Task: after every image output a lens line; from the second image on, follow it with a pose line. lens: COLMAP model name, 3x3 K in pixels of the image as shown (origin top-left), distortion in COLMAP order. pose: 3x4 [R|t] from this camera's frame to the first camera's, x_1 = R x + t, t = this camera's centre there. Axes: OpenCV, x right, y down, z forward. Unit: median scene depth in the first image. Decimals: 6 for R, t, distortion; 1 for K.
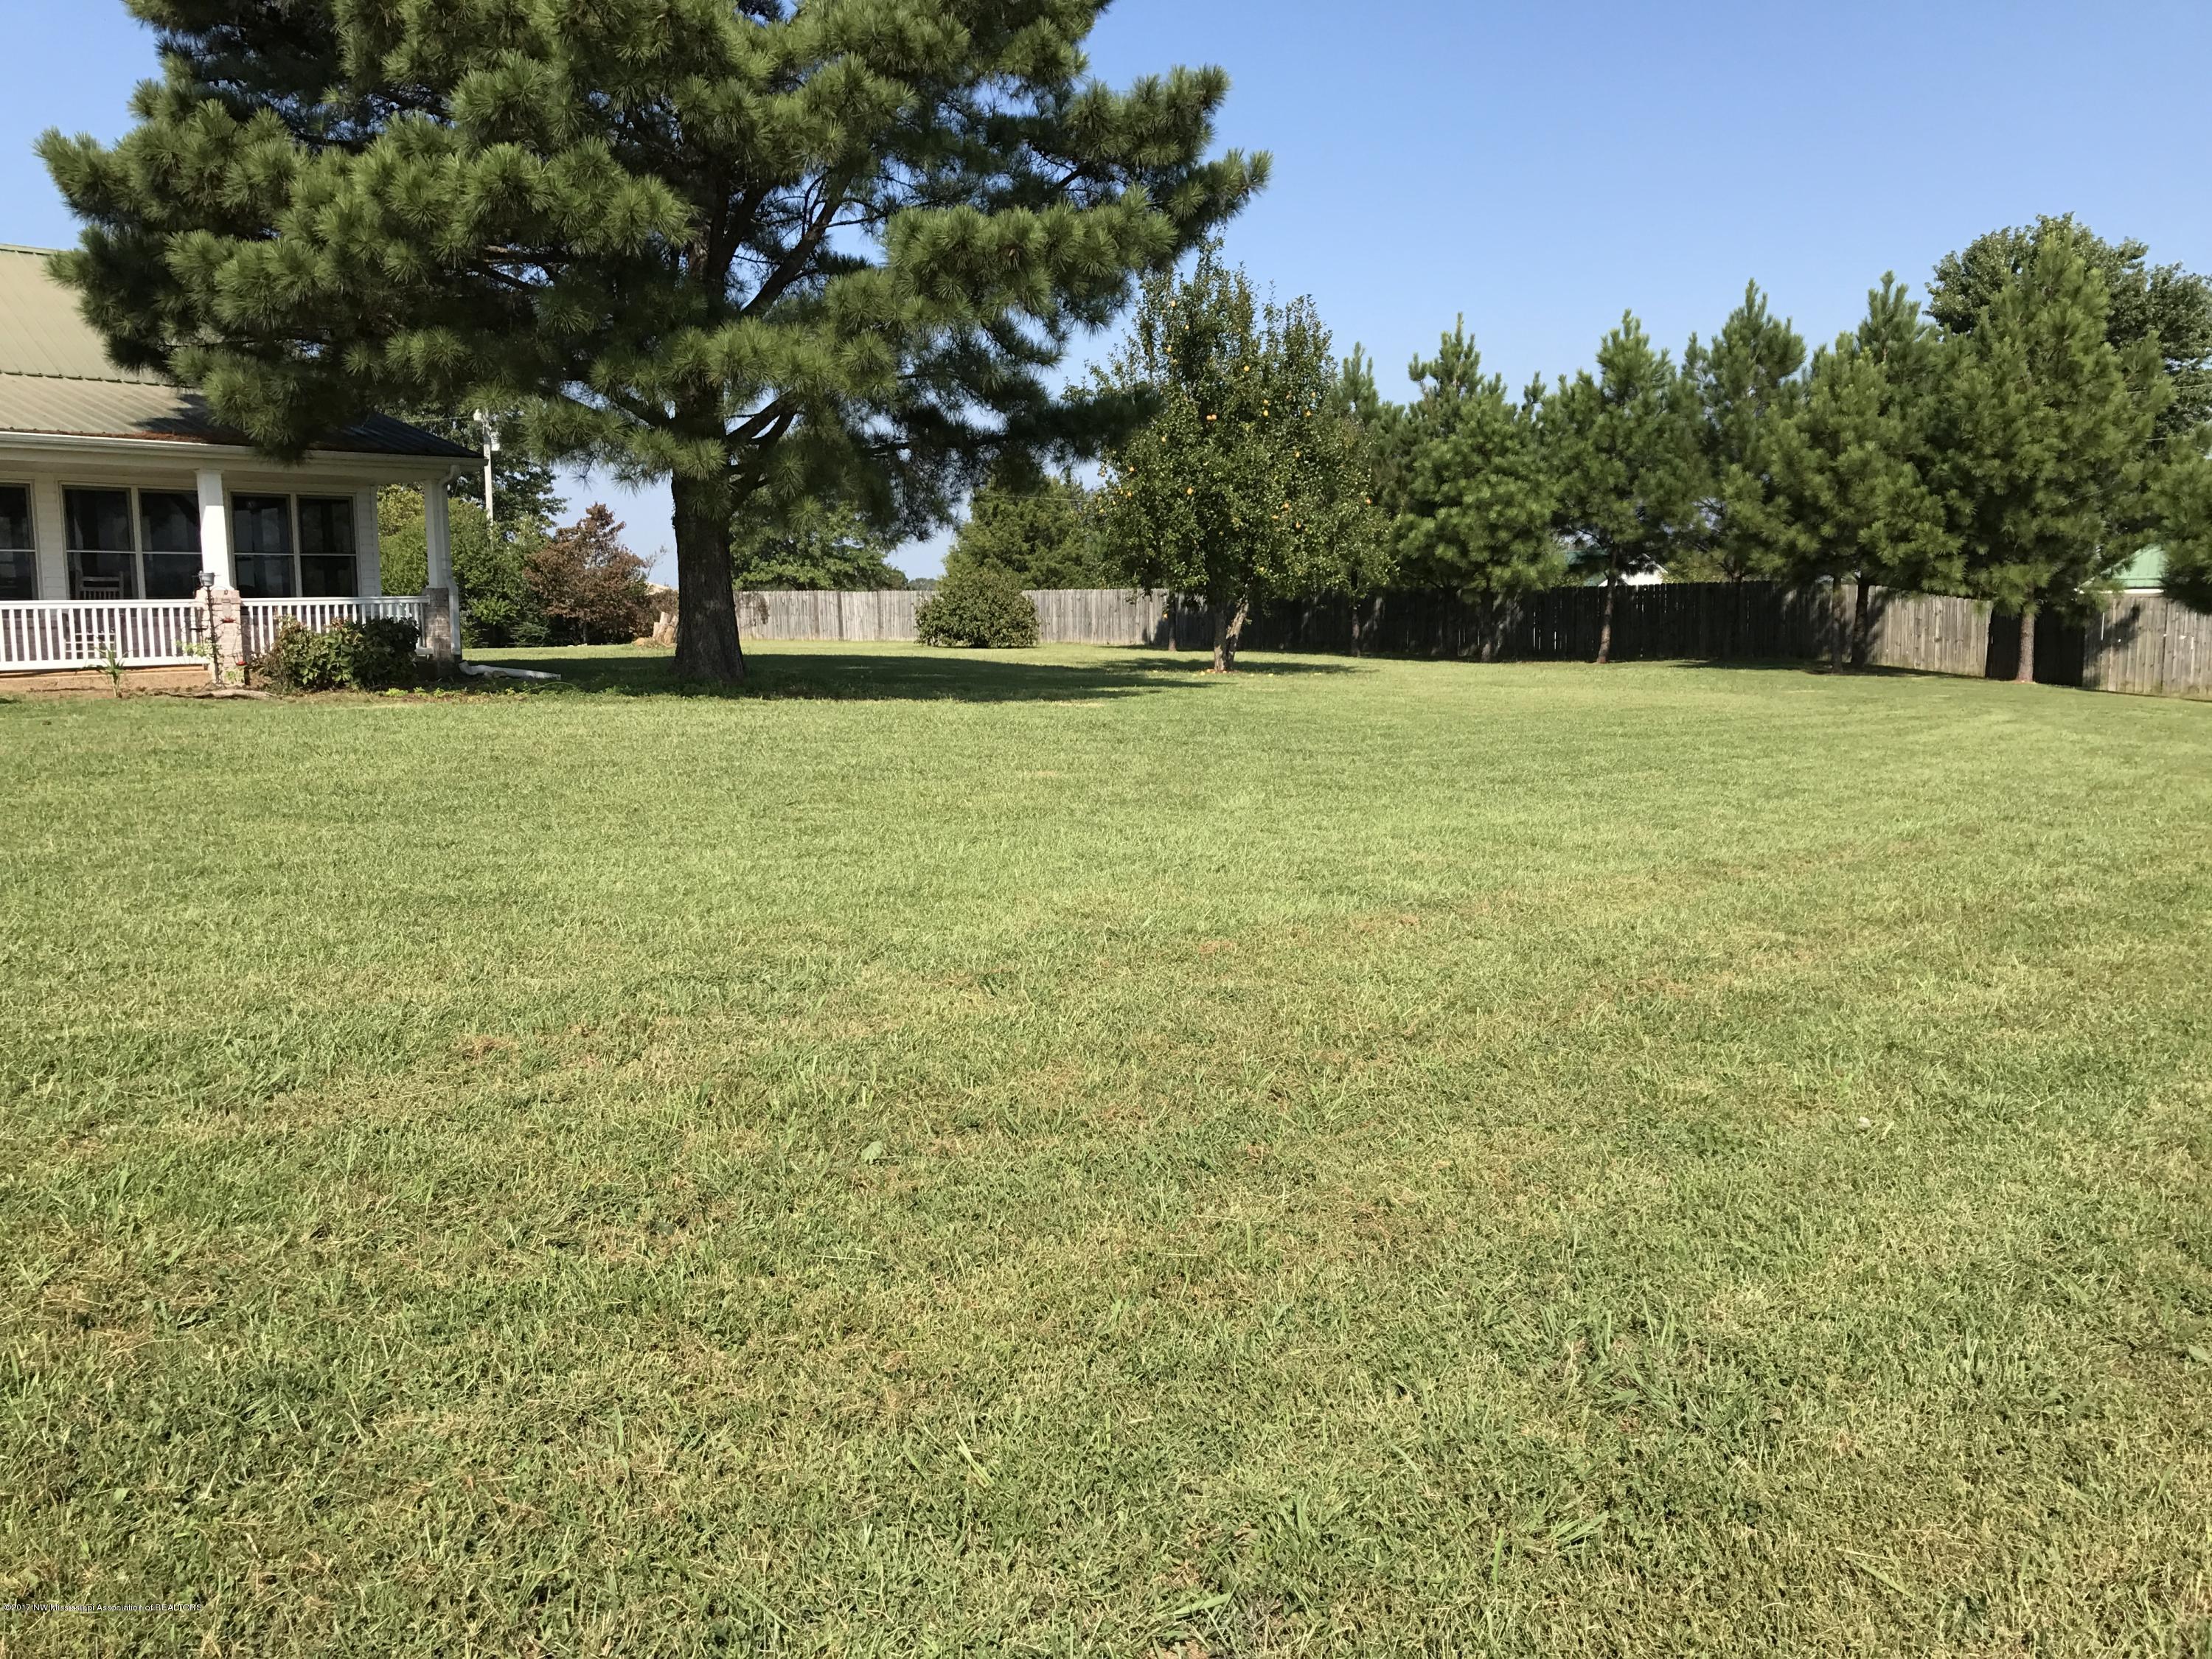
lens RADIAL K [[1824.0, 0, 1106.0], [0, 1824.0, 829.5], [0, 0, 1]] dist [0.001141, 0.002759]
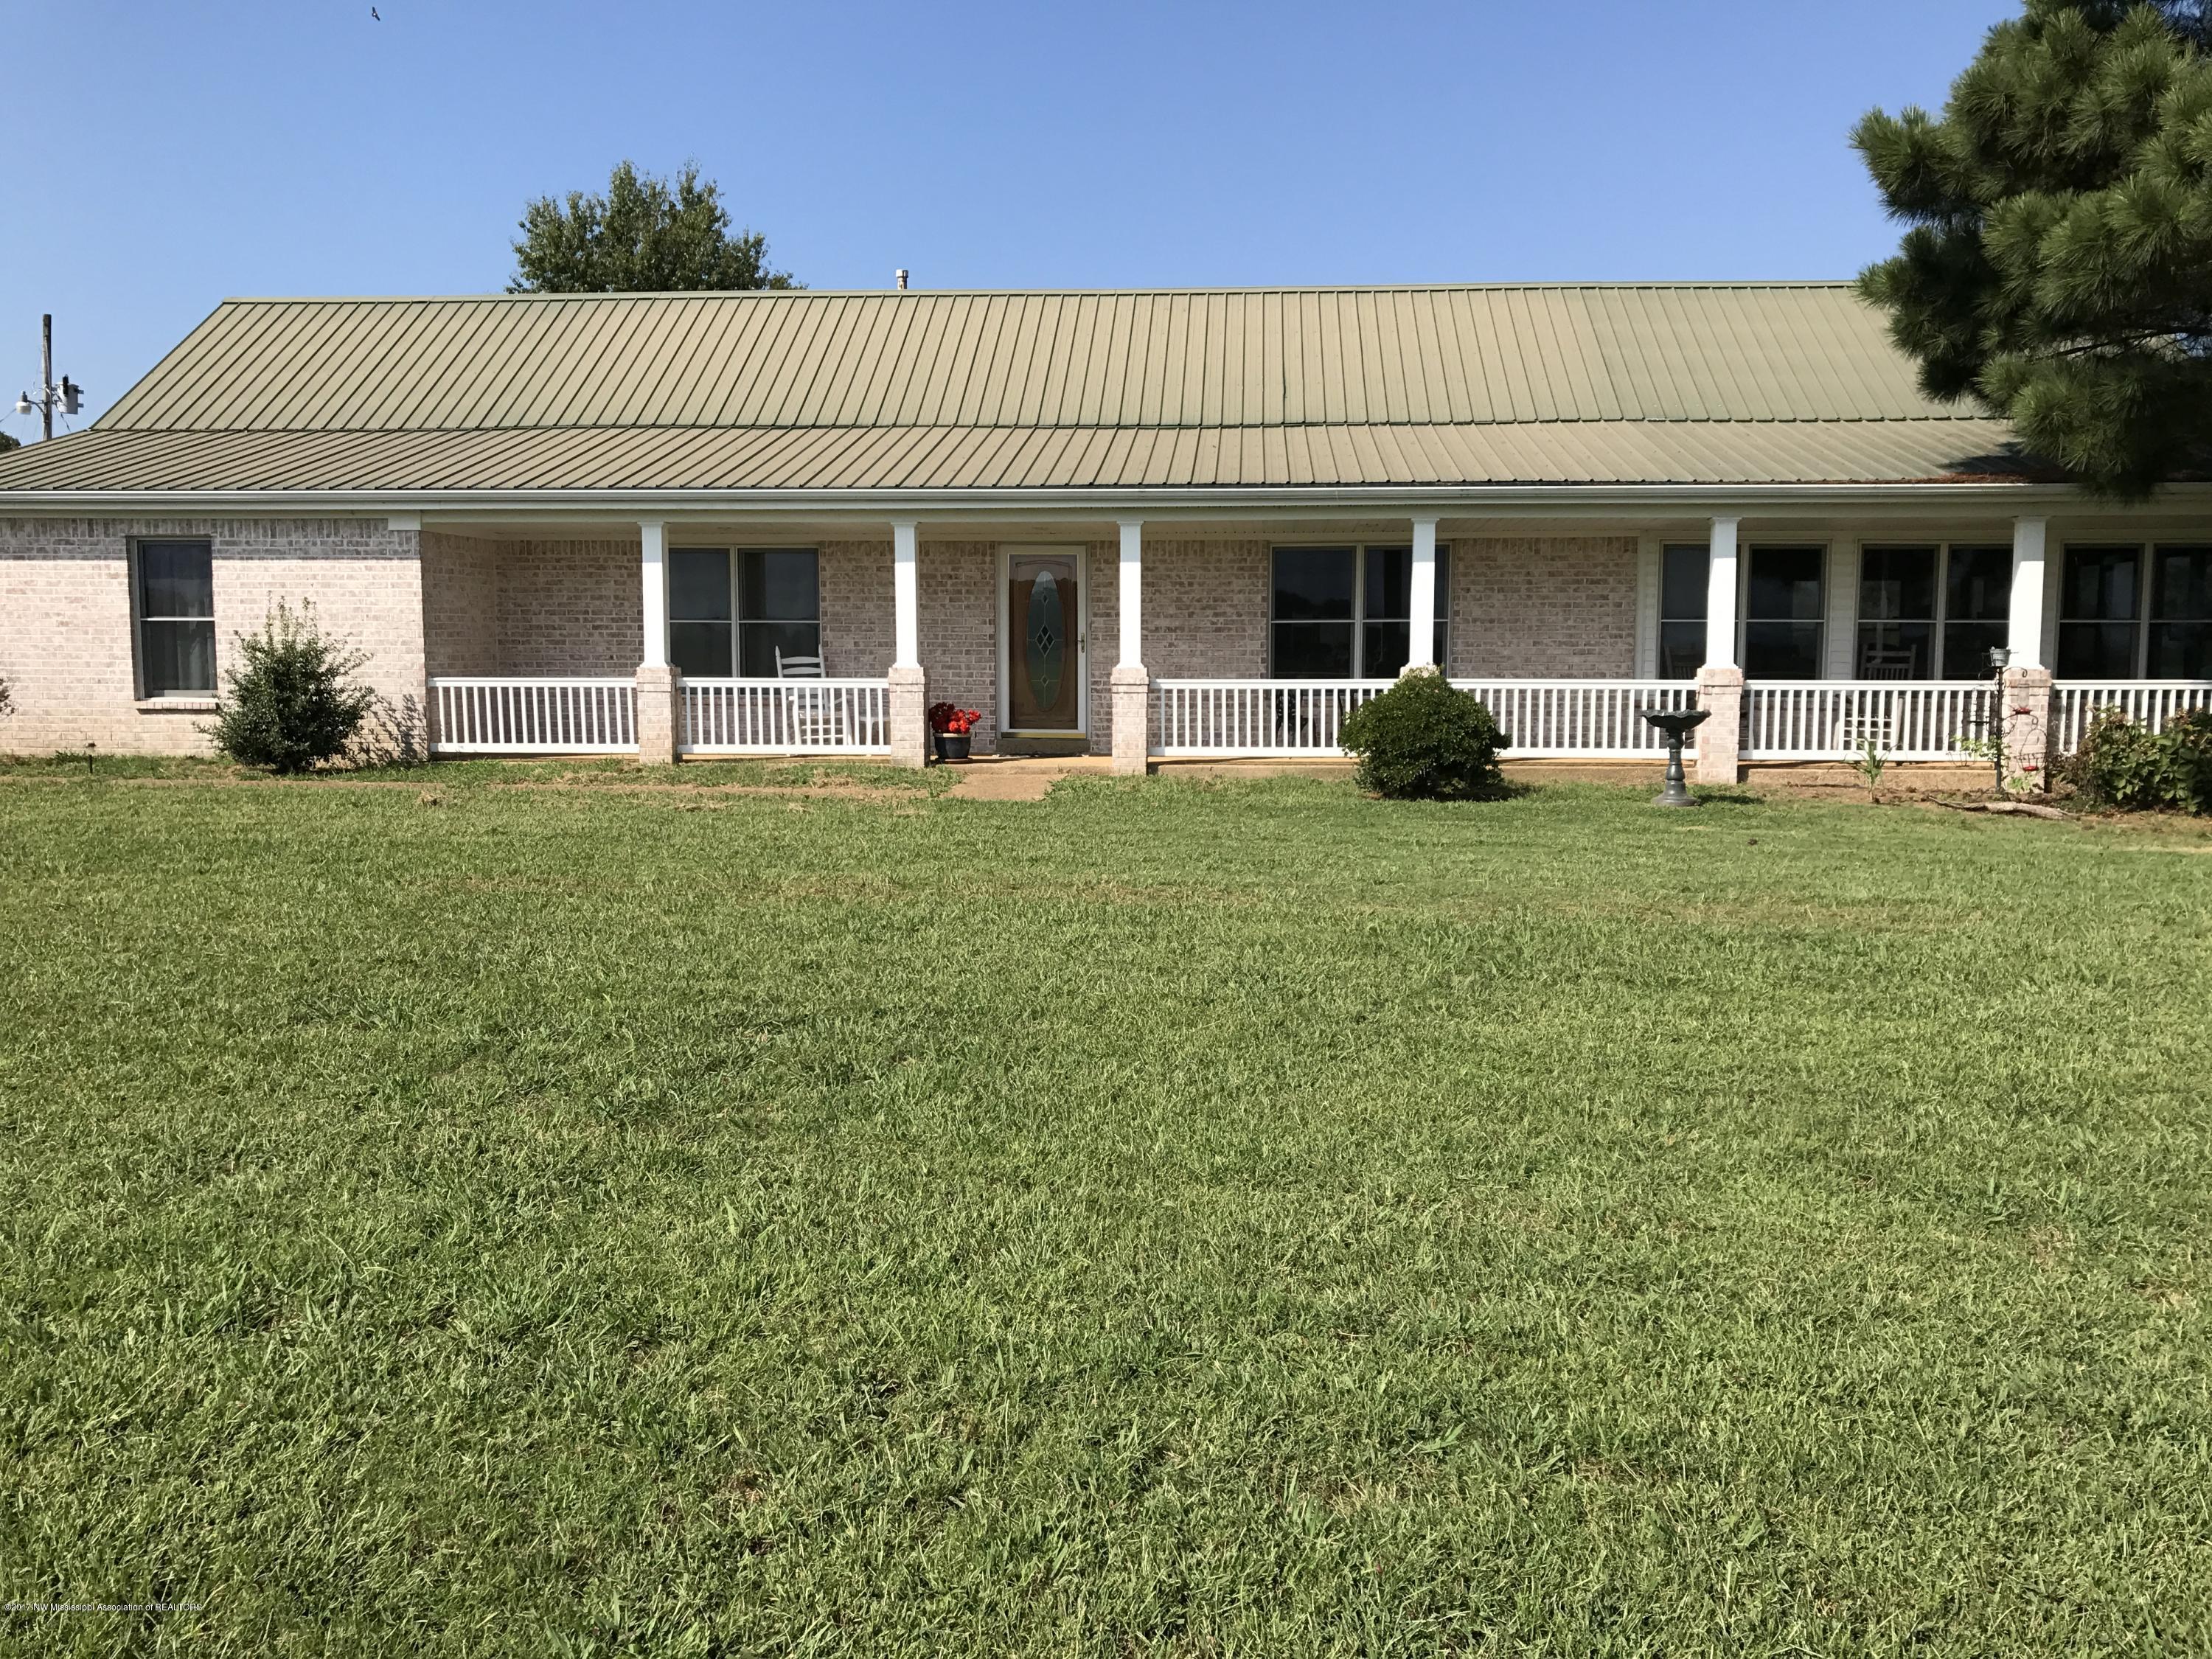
lens RADIAL K [[1831.0, 0, 1106.0], [0, 1831.0, 829.5], [0, 0, 1]] dist [0.160338, -0.175219]
pose [[0.582926, 0.077049, -0.808864, -0.062999], [-0.106587, 0.994142, 0.017884, -0.038845], [0.805504, 0.075790, 0.587724, 0.232045]]
